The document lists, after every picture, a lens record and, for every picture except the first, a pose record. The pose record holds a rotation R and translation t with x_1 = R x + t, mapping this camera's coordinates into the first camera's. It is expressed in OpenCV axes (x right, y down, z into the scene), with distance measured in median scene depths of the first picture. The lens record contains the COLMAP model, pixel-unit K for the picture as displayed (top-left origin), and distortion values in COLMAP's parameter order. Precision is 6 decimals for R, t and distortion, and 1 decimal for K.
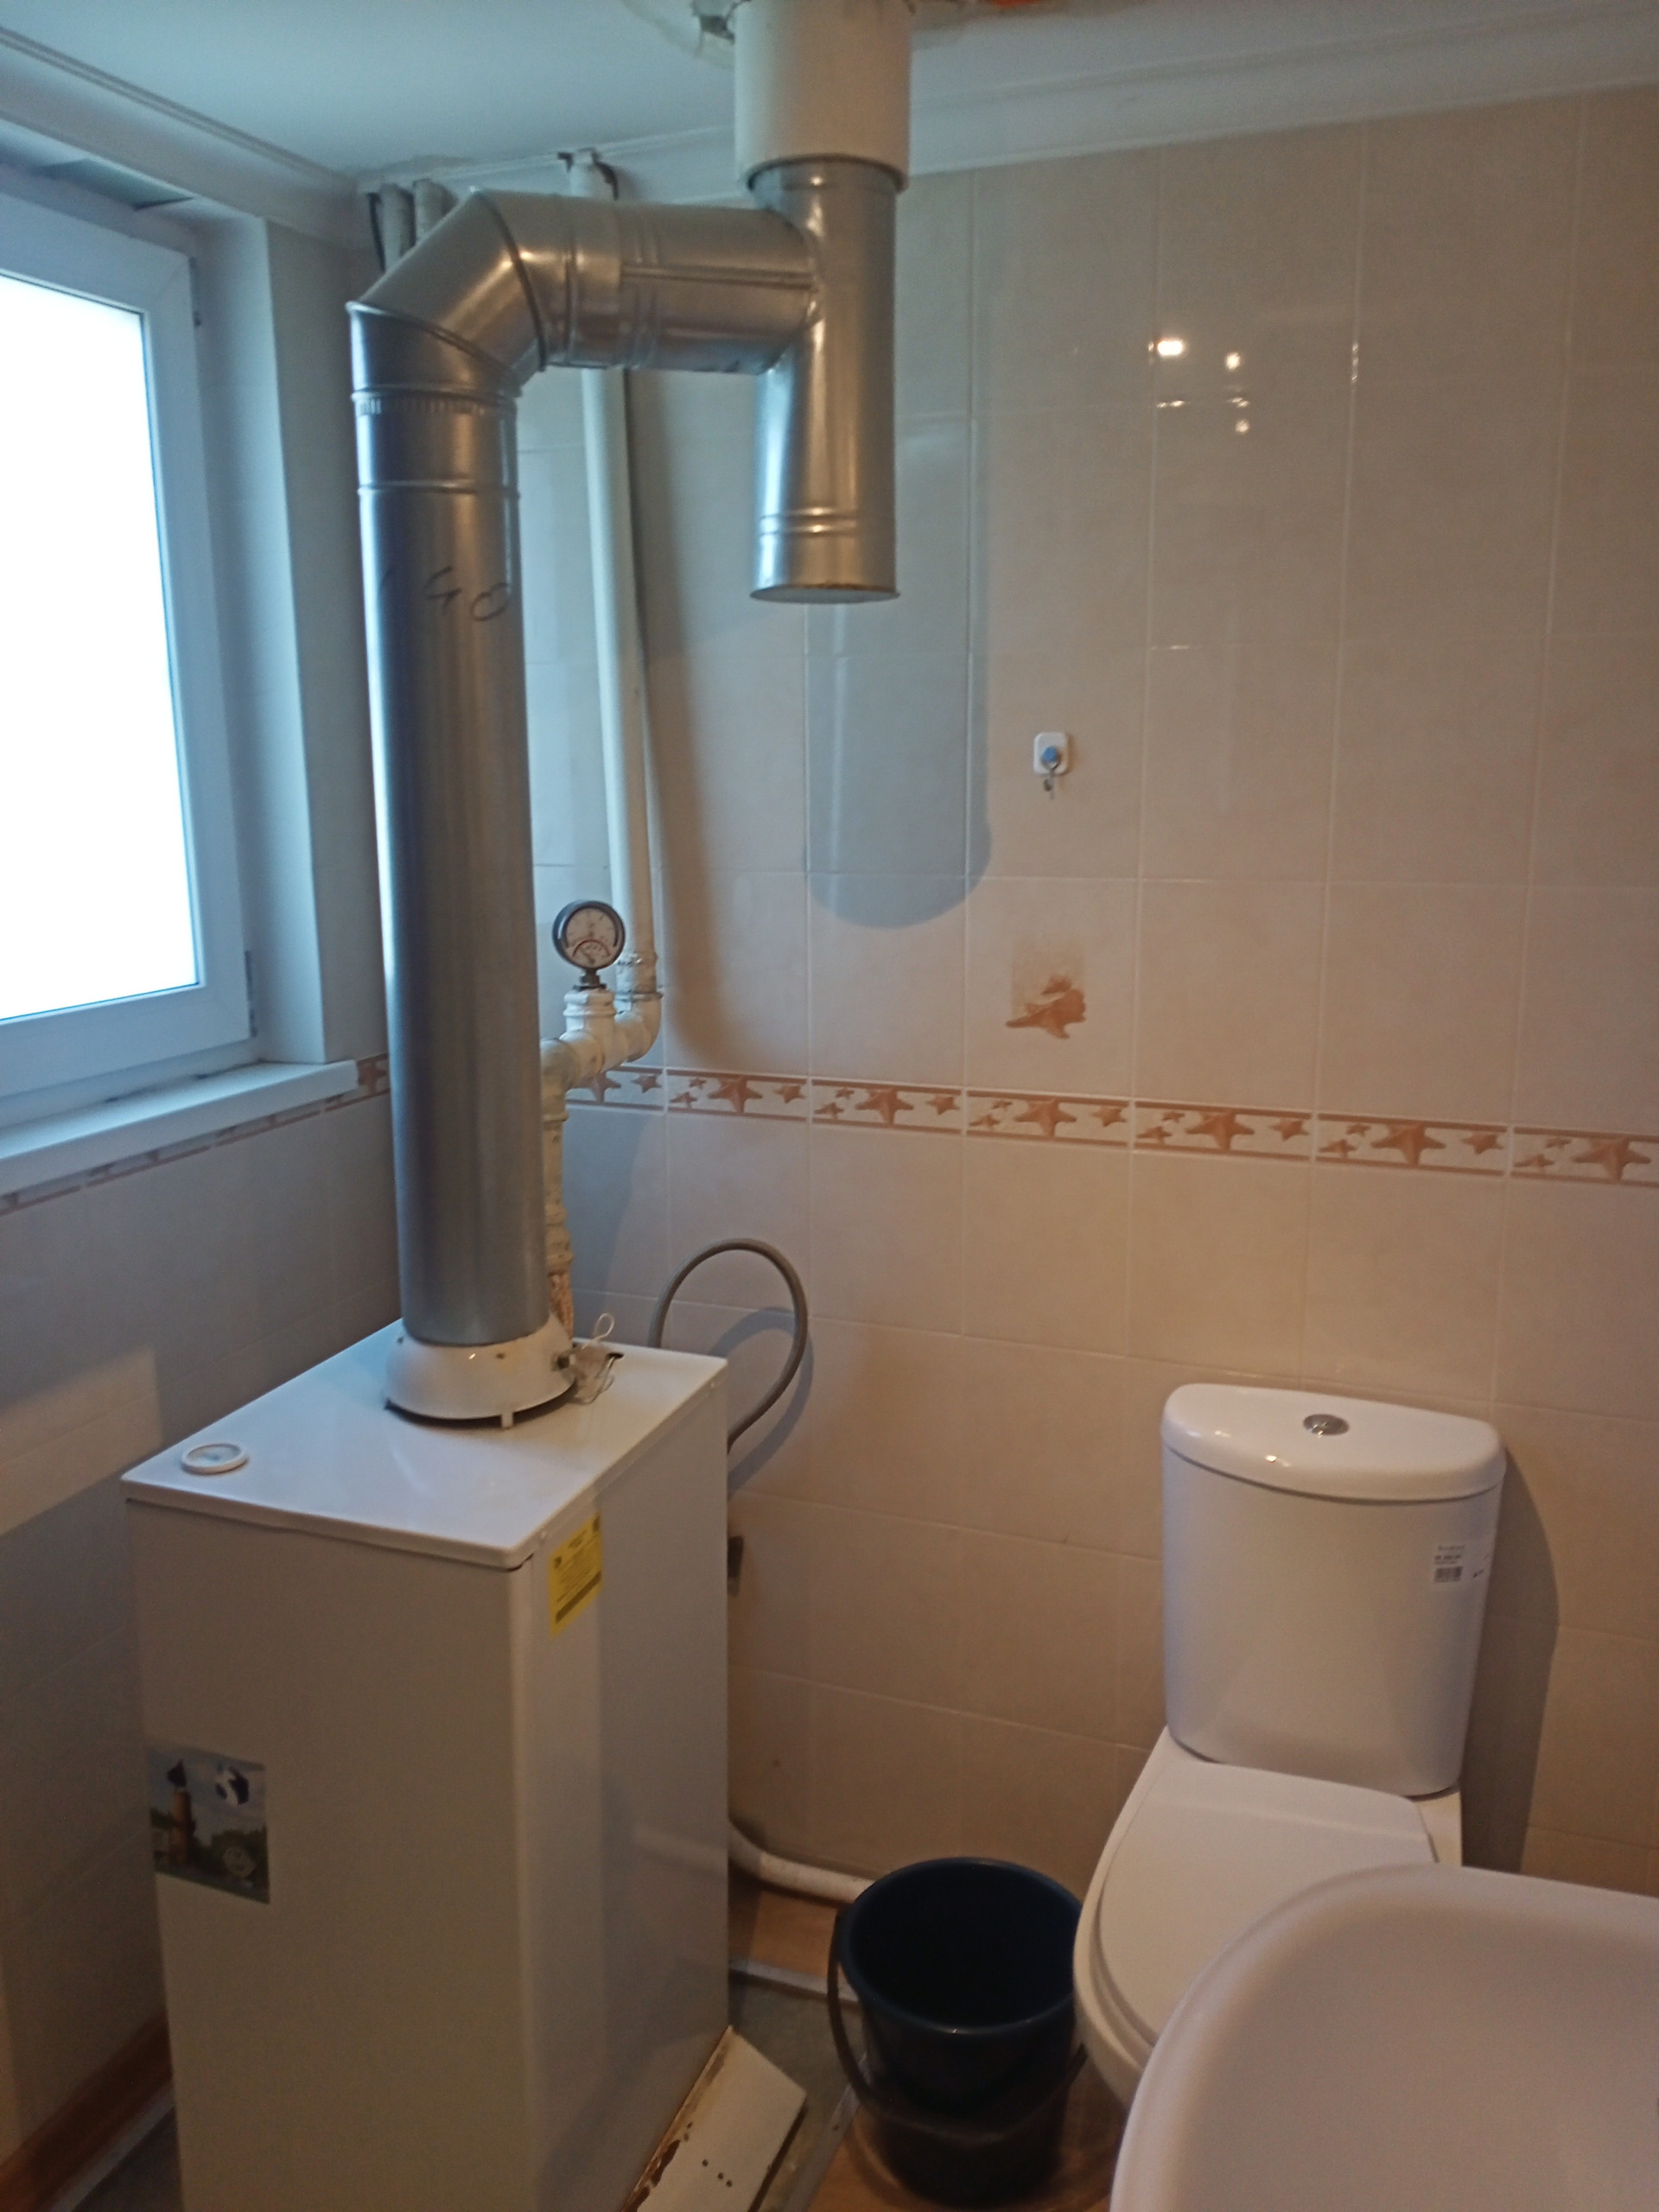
lens RADIAL K [[1810.3, 0, 879.3], [0, 1810.3, 1111.0], [0, 0, 1]] dist [0.066818, -0.133475]
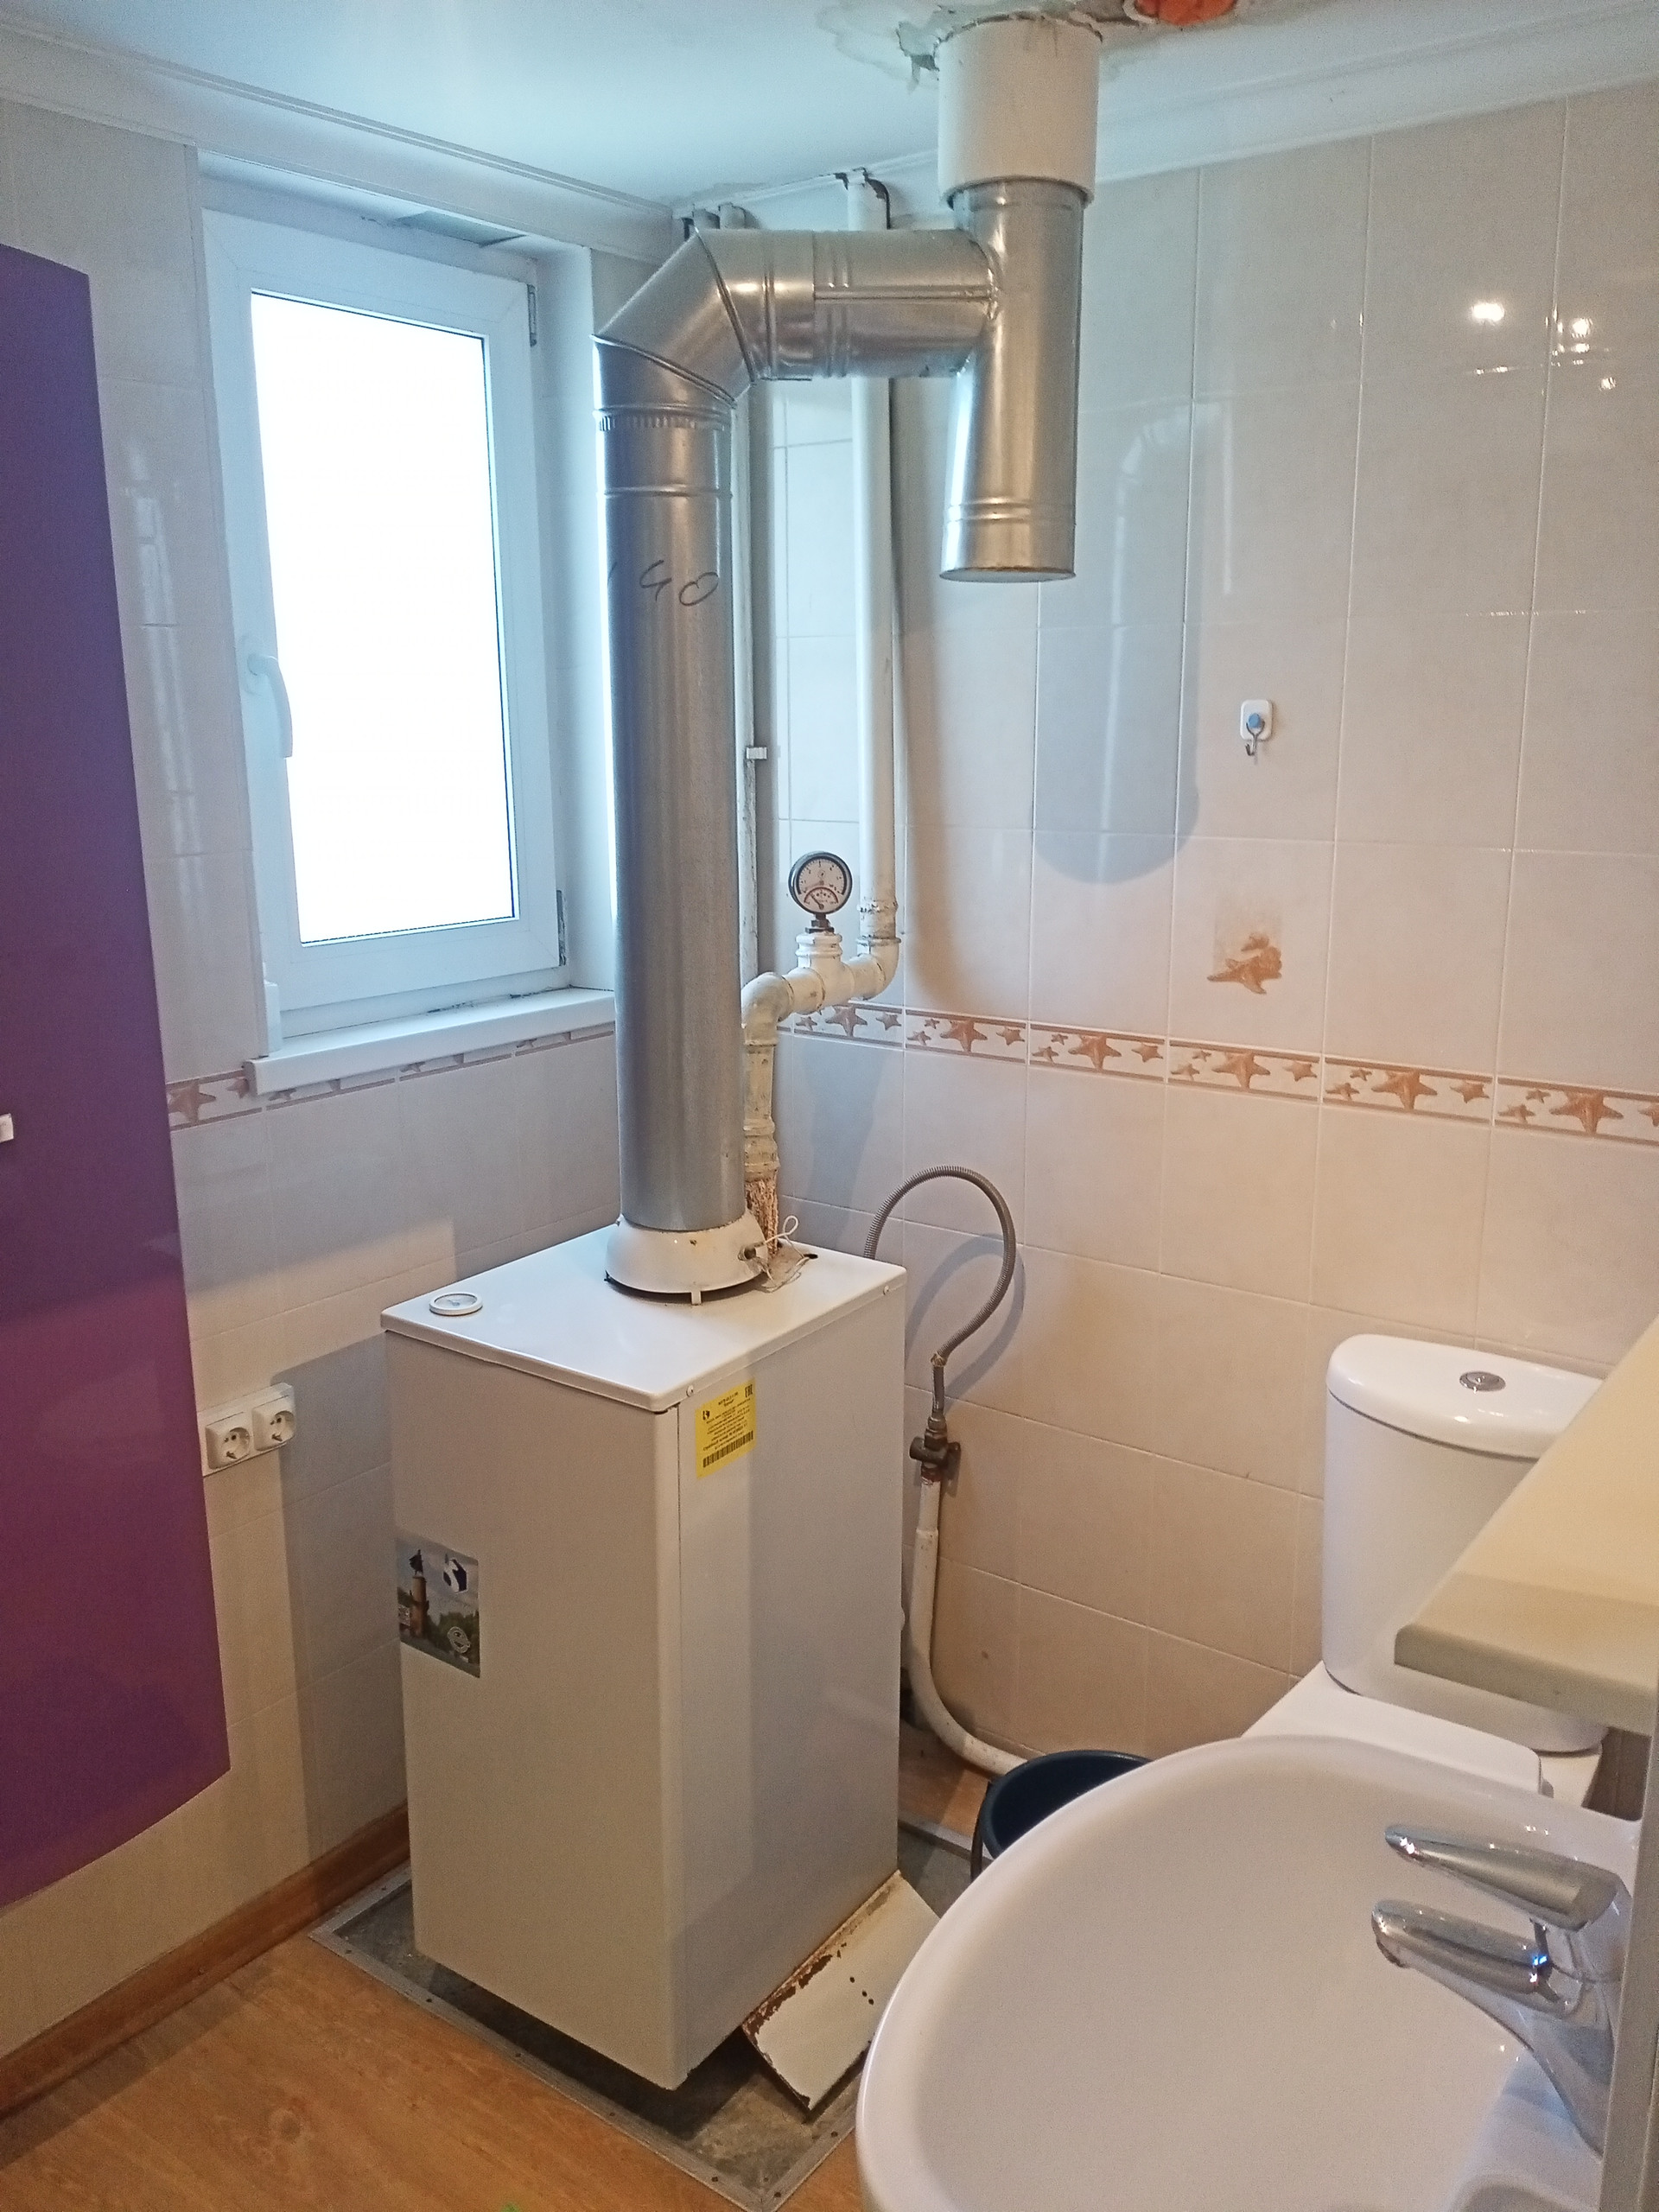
lens RADIAL K [[1810.3, 0, 834.3], [0, 1810.3, 1110.8], [0, 0, 1]] dist [0.066818, -0.133475]
pose [[0.963843, 0.060744, -0.259456, 0.151299], [-0.055185, 0.998065, 0.028666, 0.011186], [0.260695, -0.013311, 0.965329, -0.080180]]
